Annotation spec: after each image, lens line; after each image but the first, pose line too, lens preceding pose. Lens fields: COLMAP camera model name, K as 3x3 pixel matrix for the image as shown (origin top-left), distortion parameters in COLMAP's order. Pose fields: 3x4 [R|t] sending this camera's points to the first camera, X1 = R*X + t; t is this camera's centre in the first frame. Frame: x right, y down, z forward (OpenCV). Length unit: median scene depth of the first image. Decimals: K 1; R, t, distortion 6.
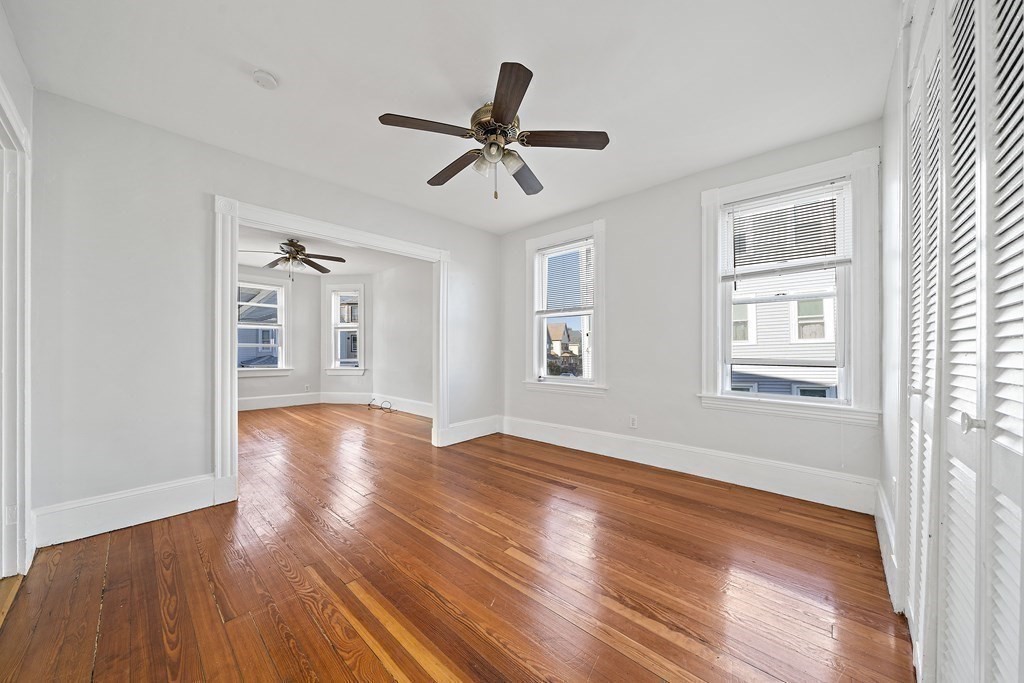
lens RADIAL K [[356.2, 0, 509.7], [0, 356.2, 349.0], [0, 0, 1]] dist [-0.001433, -0.000040]
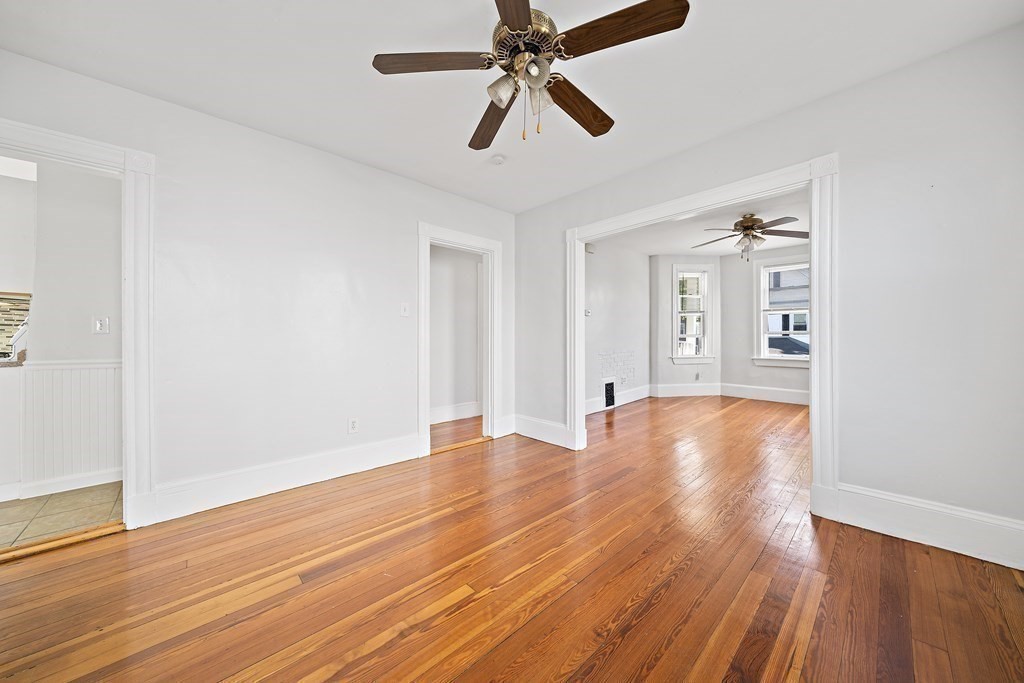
lens RADIAL K [[356.2, 0, 512.8], [0, 356.2, 334.5], [0, 0, 1]] dist [-0.001433, -0.000040]
pose [[-0.066181, -0.004389, -0.997798, 0.620994], [0.003743, 0.999982, -0.004647, -0.008853], [0.997801, -0.004043, -0.066164, 0.893140]]
